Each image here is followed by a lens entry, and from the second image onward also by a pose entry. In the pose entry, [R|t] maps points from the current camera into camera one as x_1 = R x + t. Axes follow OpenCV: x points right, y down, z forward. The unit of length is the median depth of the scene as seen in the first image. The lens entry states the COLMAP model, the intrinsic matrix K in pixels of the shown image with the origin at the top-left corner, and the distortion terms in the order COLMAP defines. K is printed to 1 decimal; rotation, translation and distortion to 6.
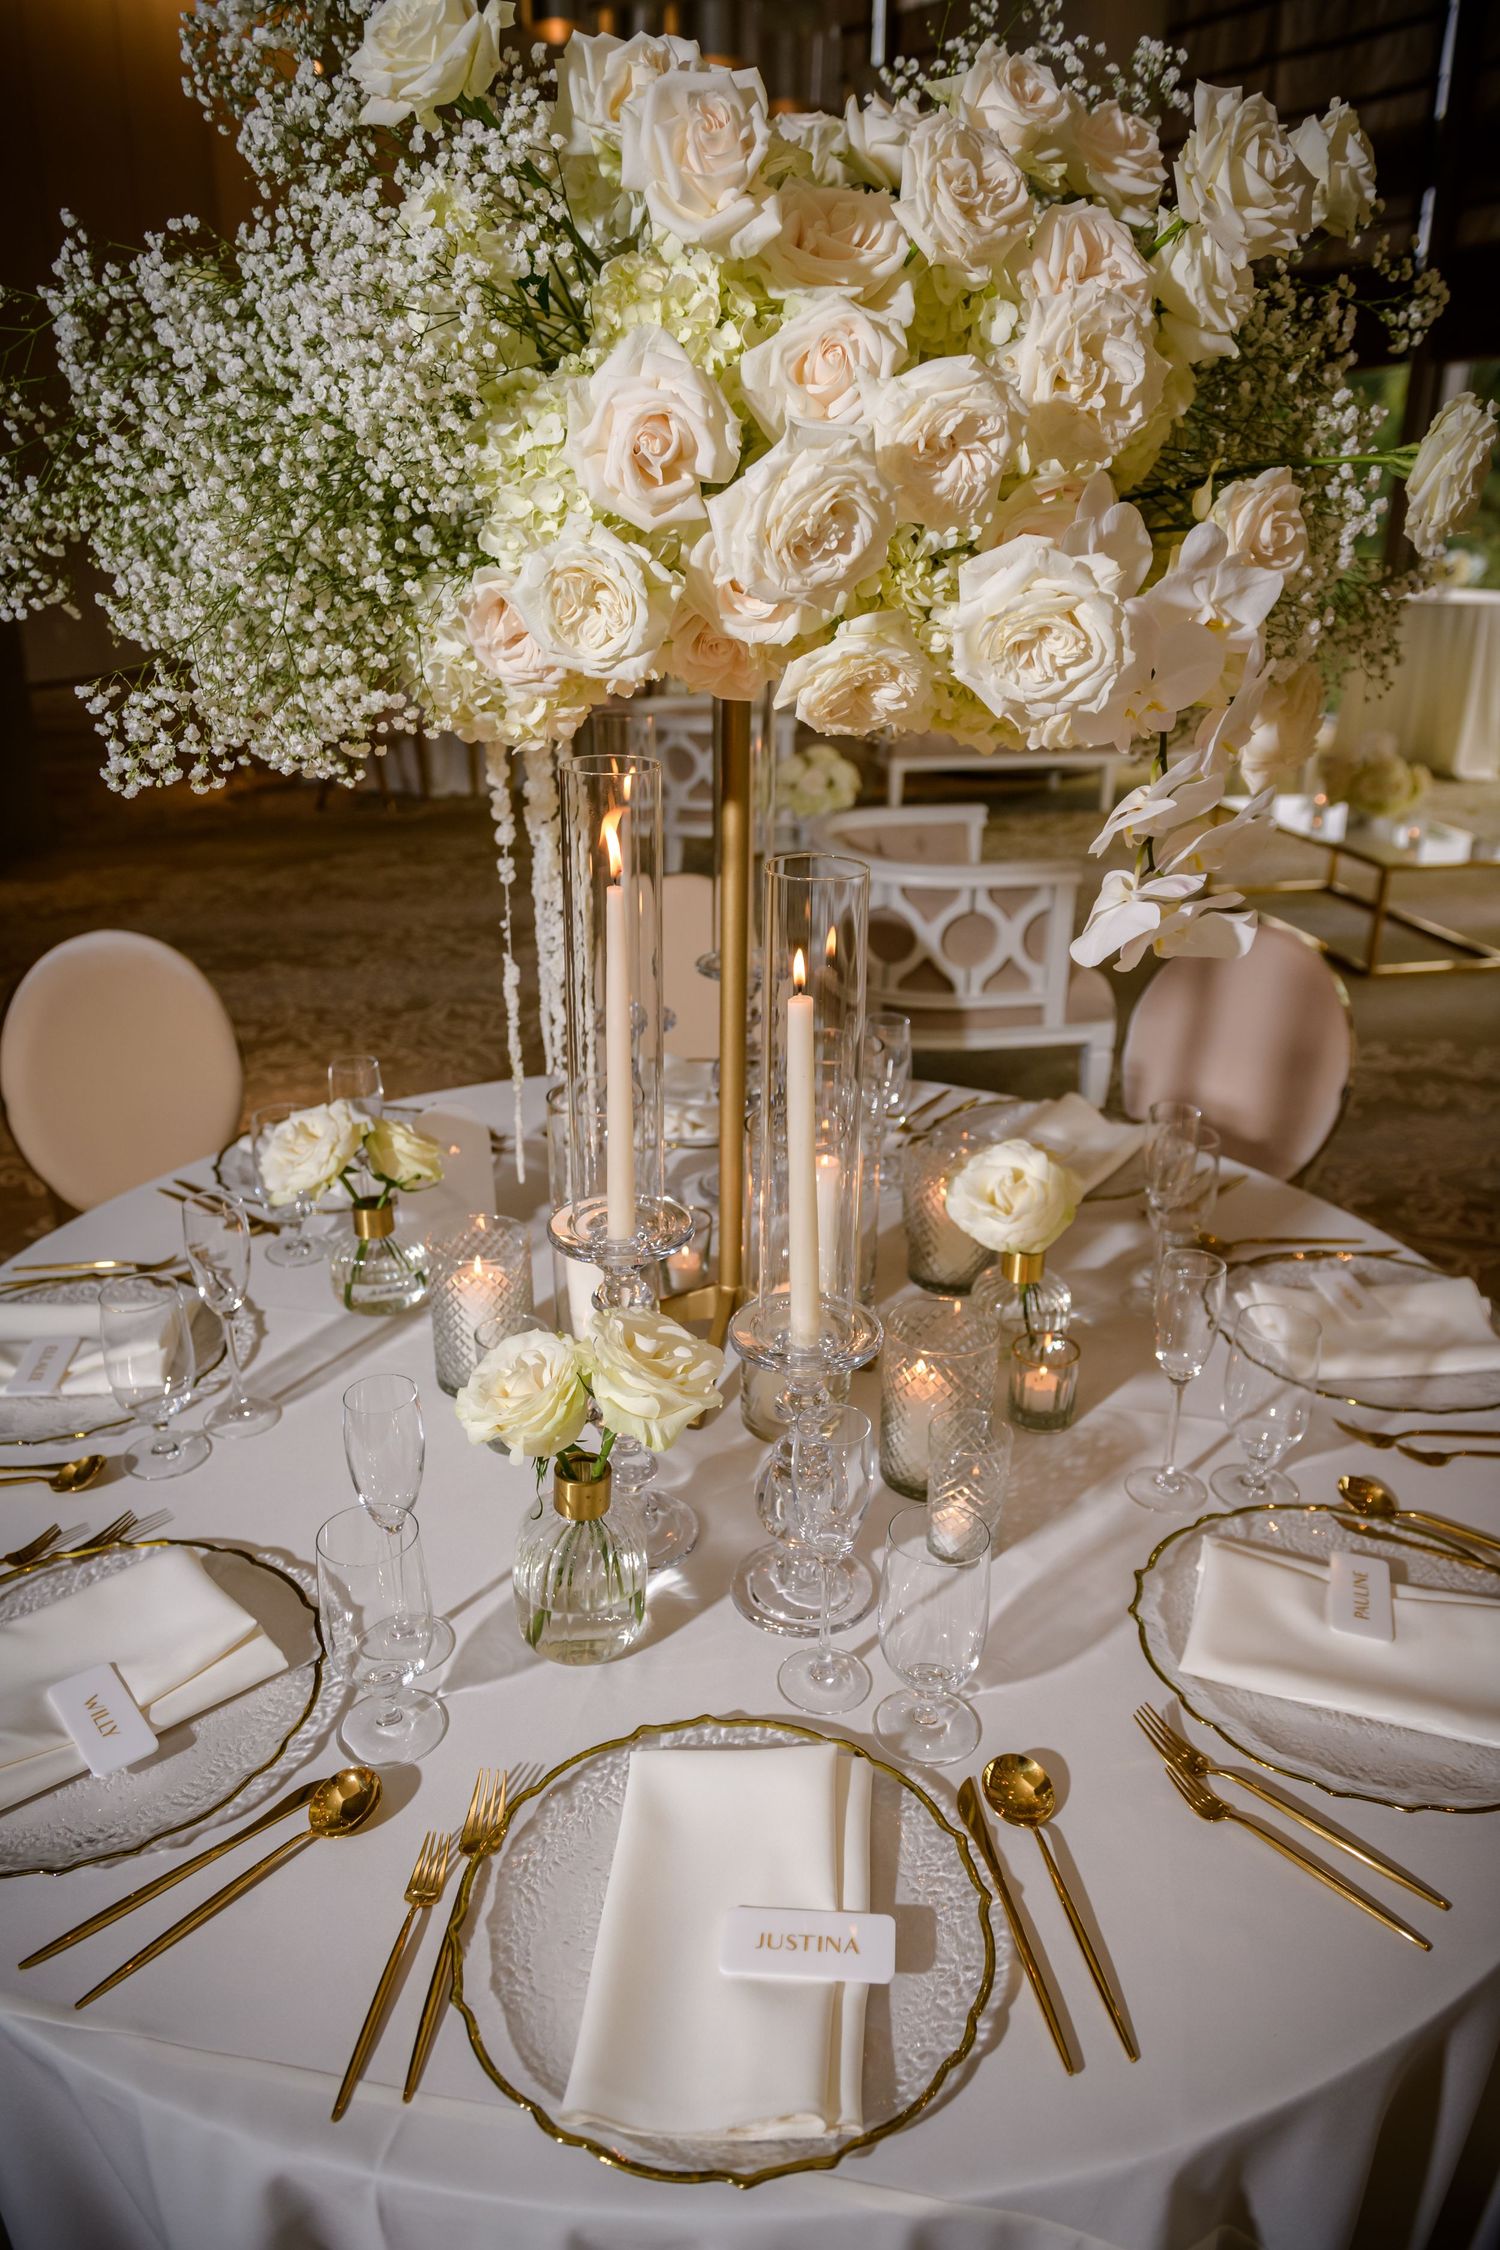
lens RADIAL K [[1551.0, 0, 753.2], [0, 1551.0, 1127.6], [0, 0, 1]] dist [-0.039497, 0.000457]
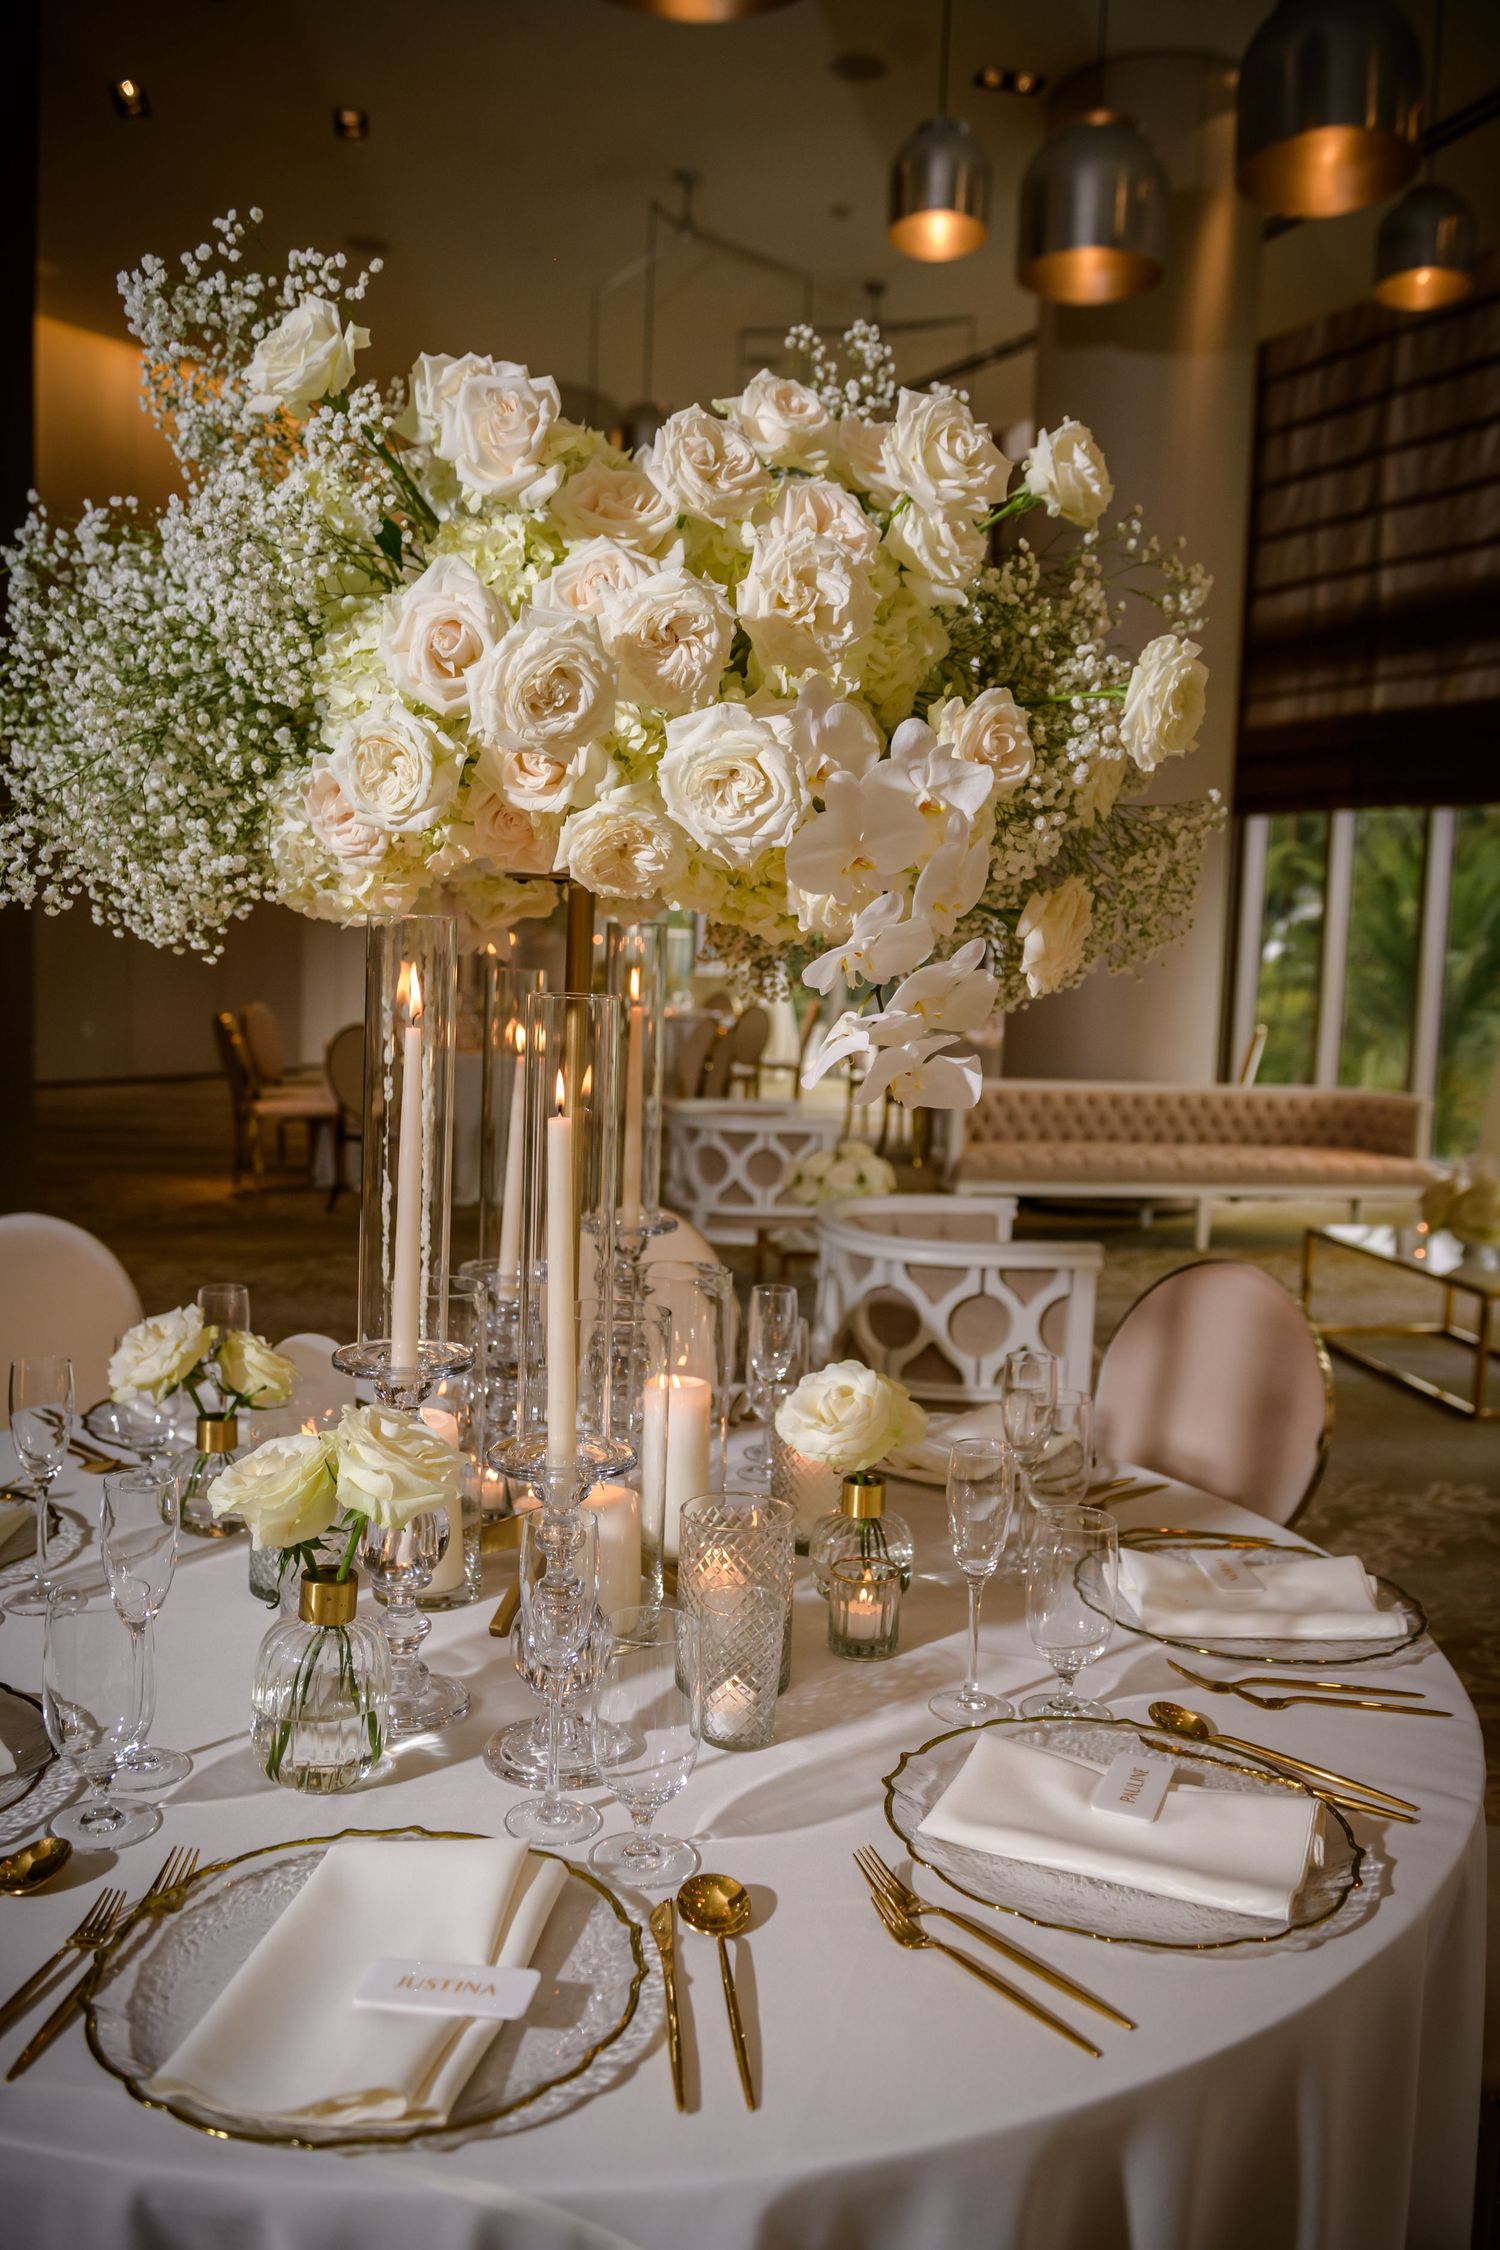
lens RADIAL K [[1807.9, 0, 748.6], [0, 1807.9, 1120.1], [0, 0, 1]] dist [-0.018174, 0.003558]
pose [[0.997540, 0.037089, -0.059480, 0.245518], [-0.052505, 0.957540, -0.283480, 0.280763], [0.046440, 0.285905, 0.957132, -0.228303]]
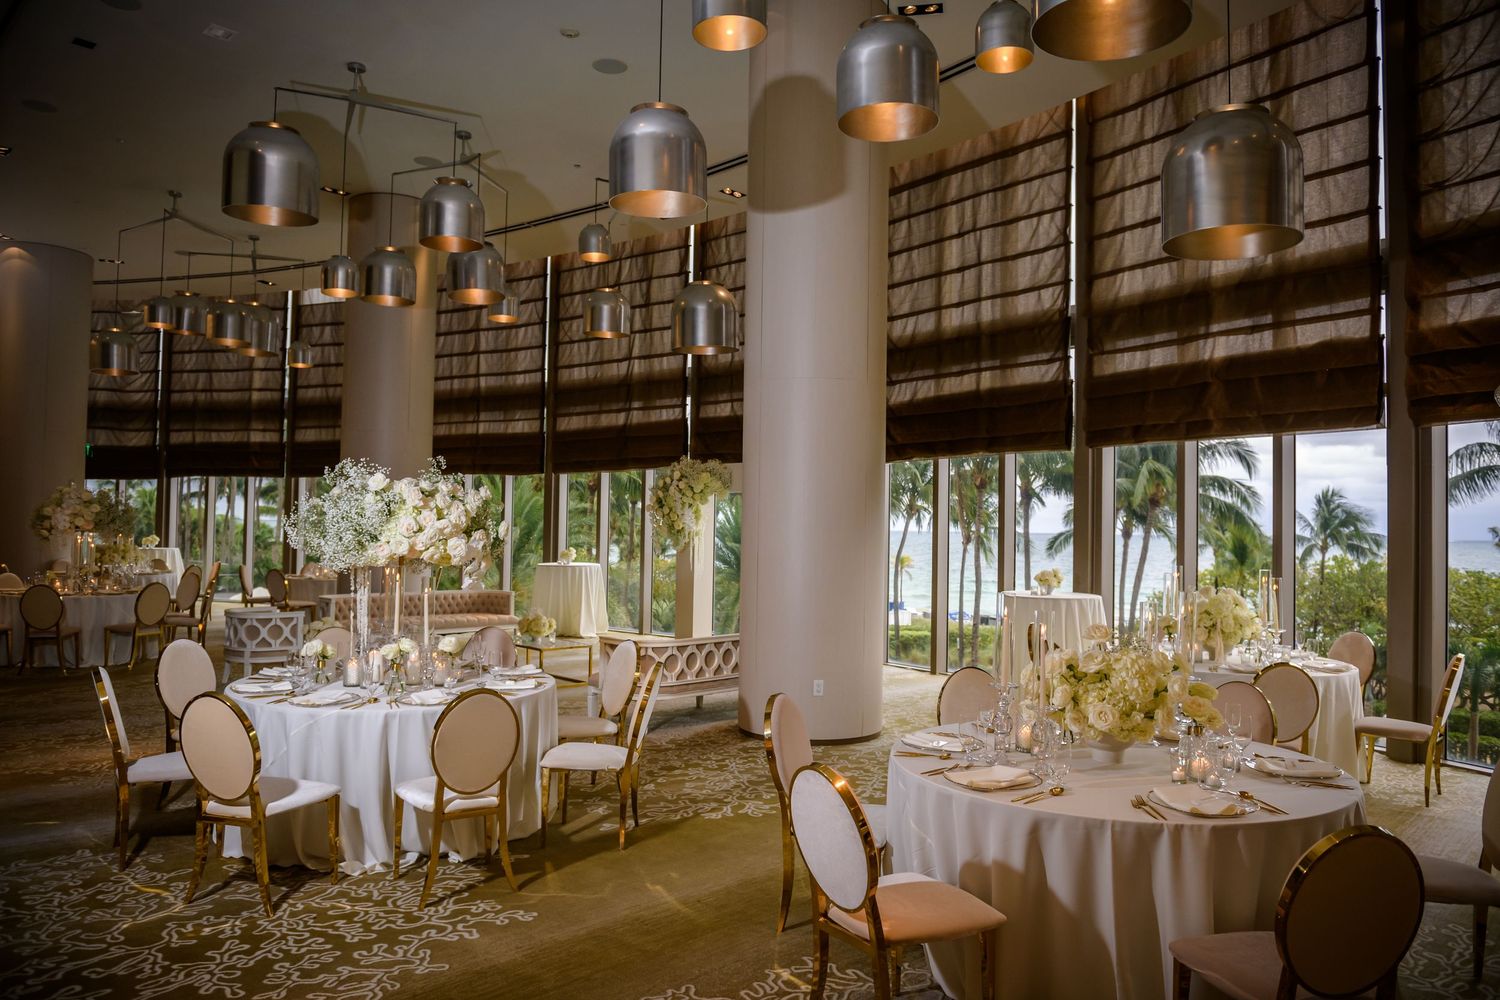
lens RADIAL K [[1034.0, 0, 750.2], [0, 1034.0, 494.5], [0, 0, 1]] dist [-0.039497, 0.000457]
pose [[0.854472, 0.022682, 0.519002, -1.260649], [0.186896, 0.918732, -0.347852, 1.539297], [-0.484714, 0.394229, 0.780792, -3.959355]]
